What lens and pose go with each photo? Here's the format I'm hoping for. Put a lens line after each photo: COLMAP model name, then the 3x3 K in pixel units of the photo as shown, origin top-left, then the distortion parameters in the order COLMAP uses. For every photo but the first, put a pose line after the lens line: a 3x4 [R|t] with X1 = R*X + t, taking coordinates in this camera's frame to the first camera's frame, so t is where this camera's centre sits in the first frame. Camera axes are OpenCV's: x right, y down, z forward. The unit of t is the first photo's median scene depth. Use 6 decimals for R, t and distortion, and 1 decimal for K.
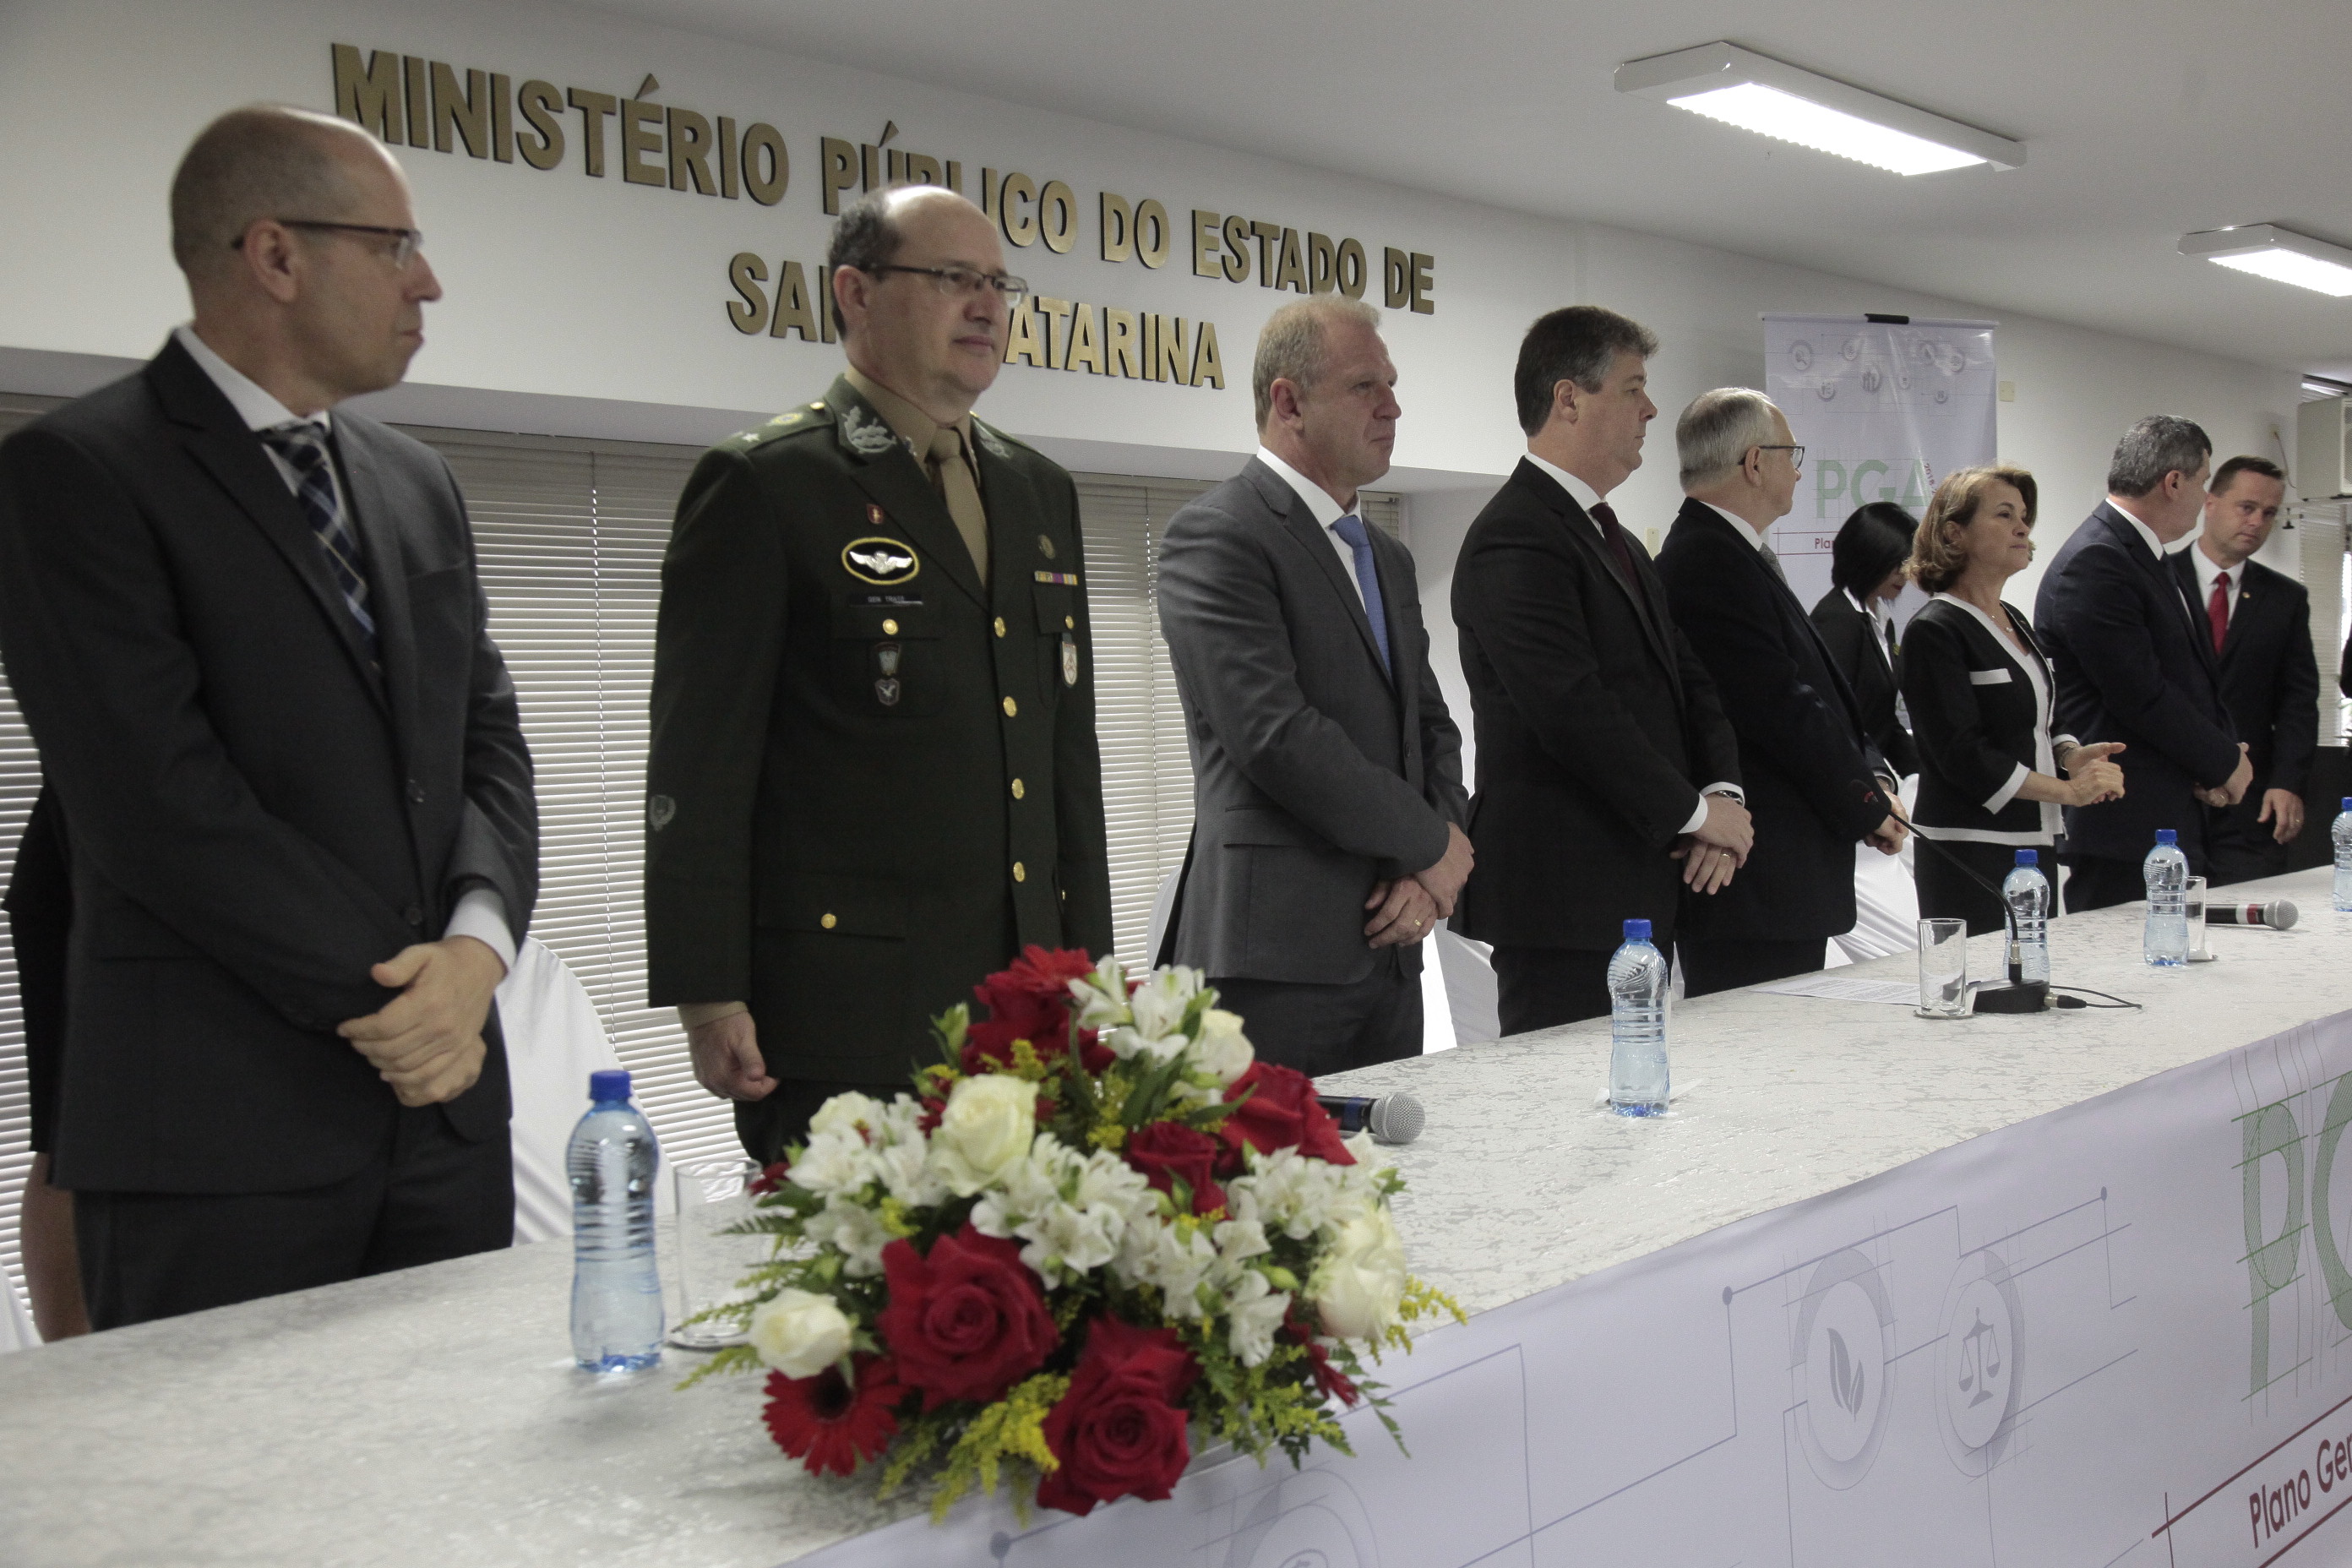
lens RADIAL K [[2416.7, 0, 1233.6], [0, 2416.7, 796.8], [0, 0, 1]] dist [0.024492, 0.034085]
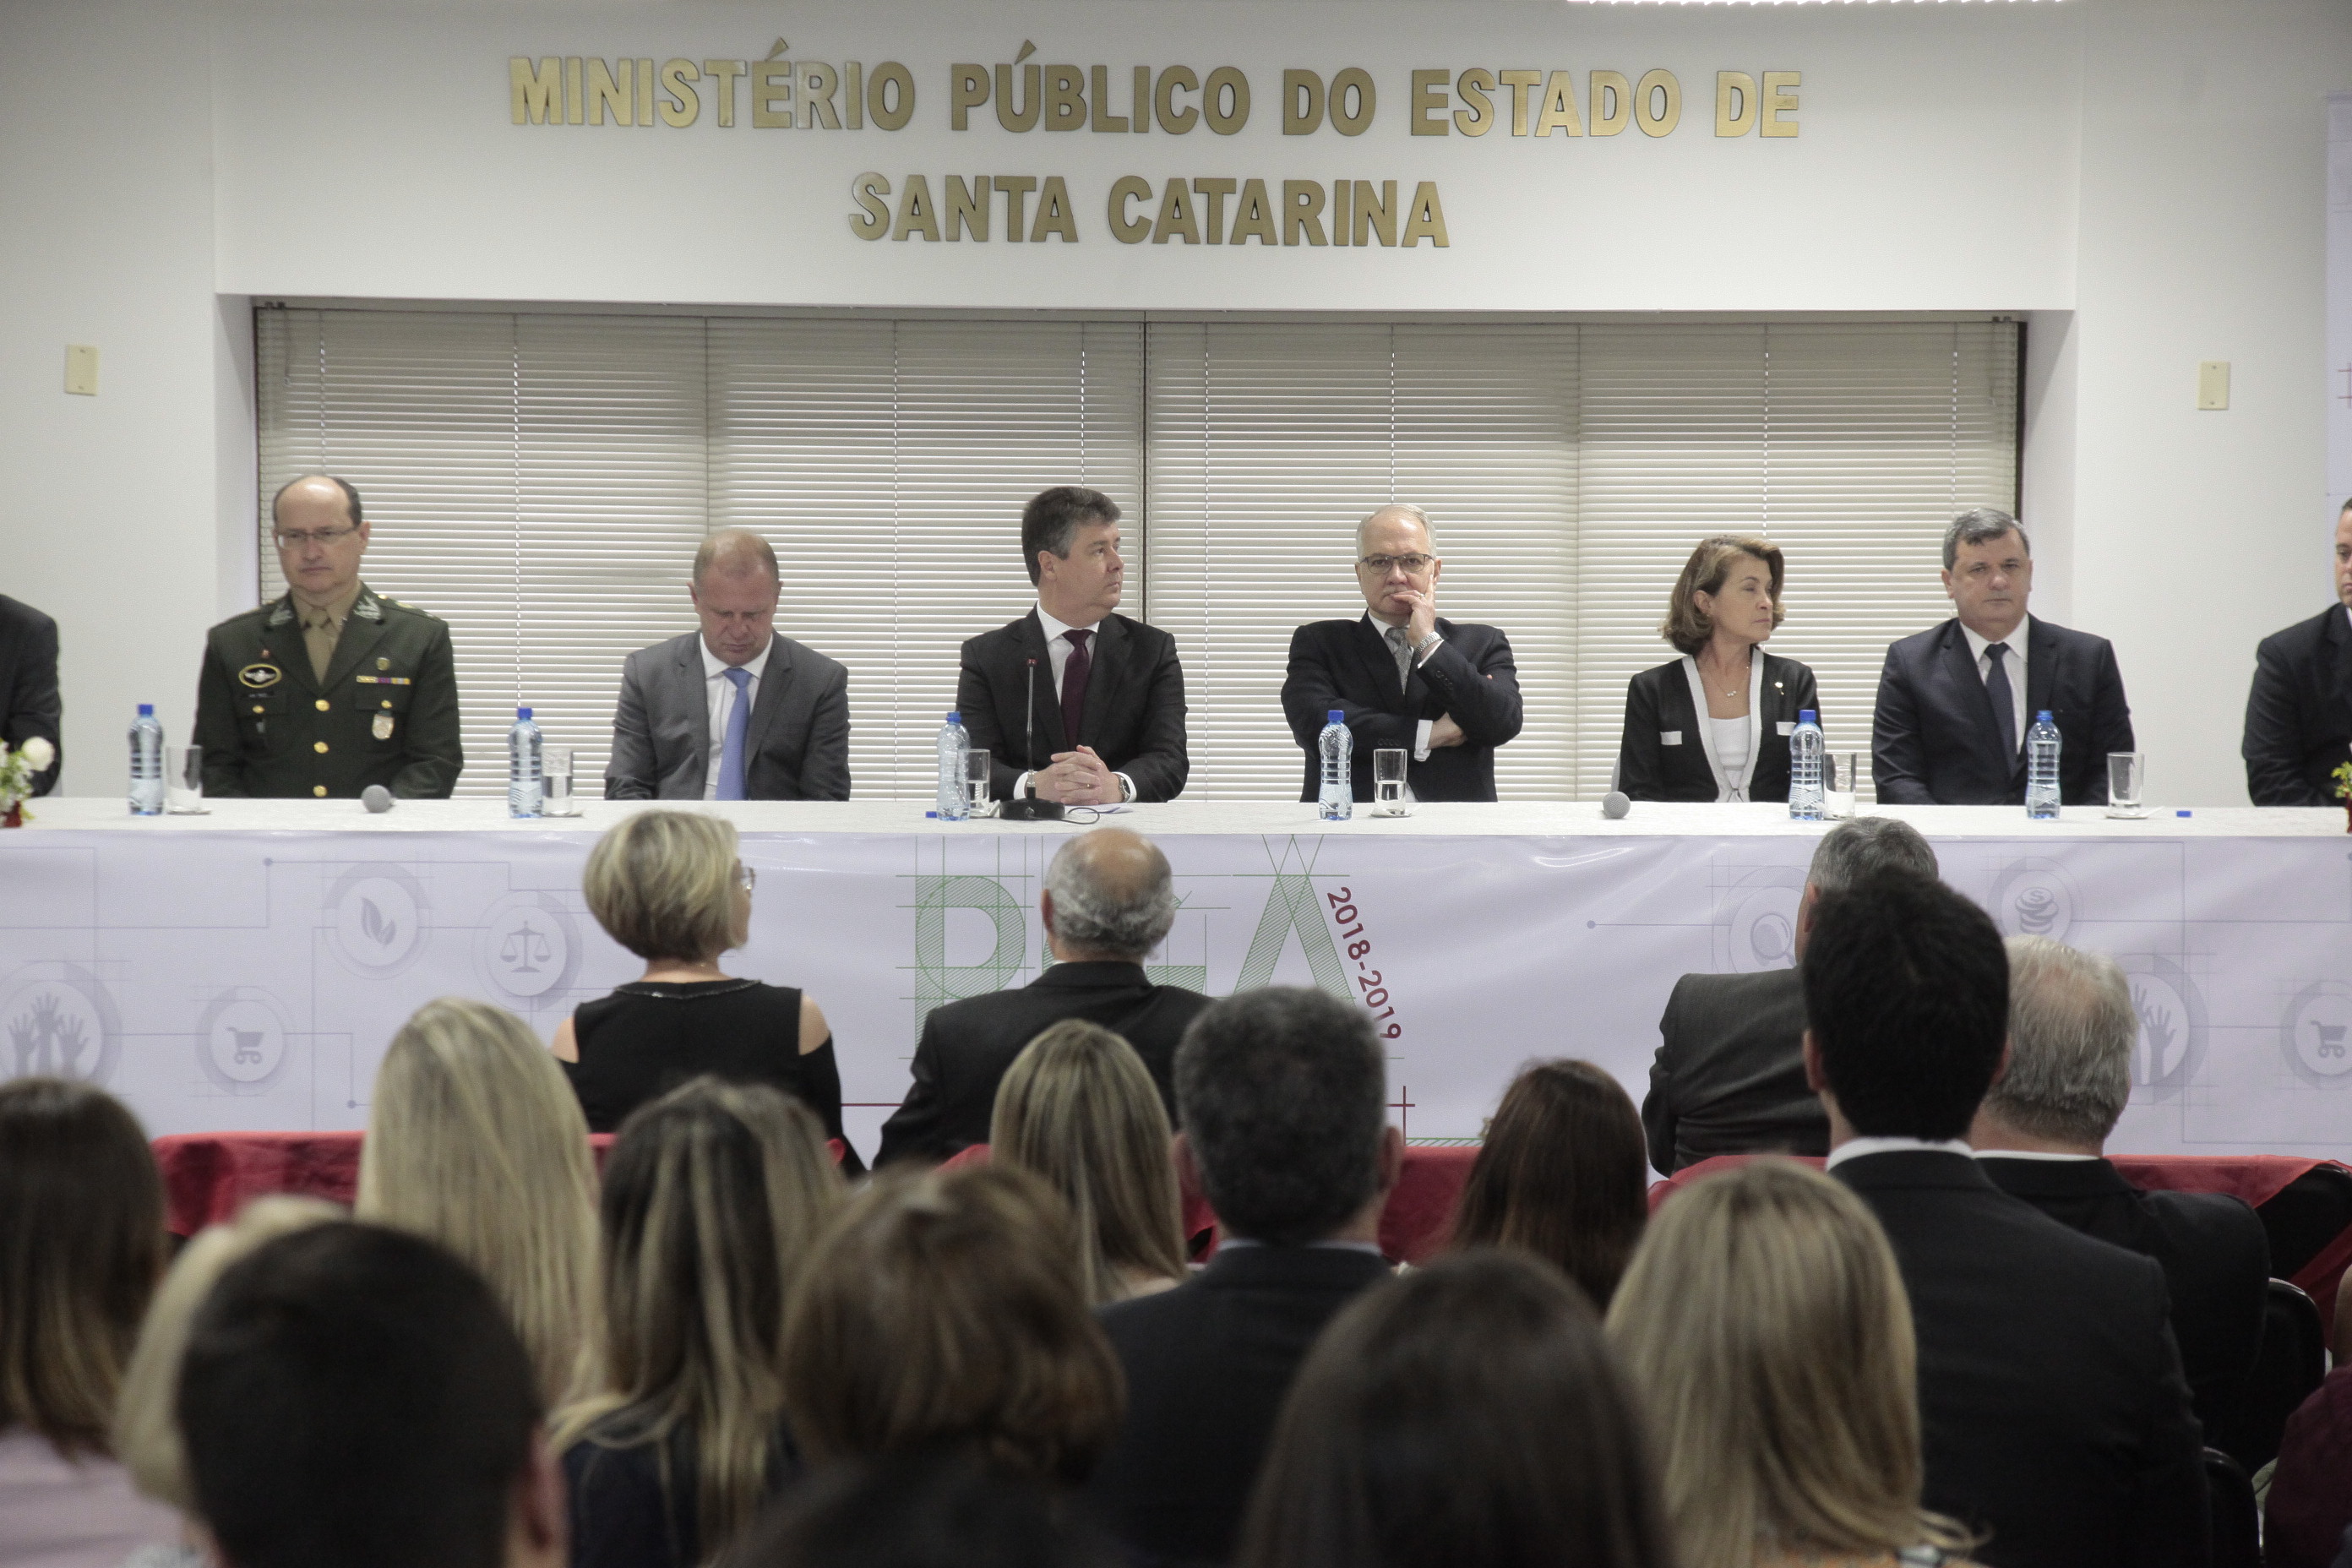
lens RADIAL K [[5645.4, 0, 1226.6], [0, 5645.4, 786.8], [0, 0, 1]] dist [0.478991, 0.244767]
pose [[0.694905, 0.076043, -0.715069, 1.996507], [-0.056514, 0.997093, 0.051114, -0.074055], [0.716877, 0.004892, 0.697182, -0.861521]]
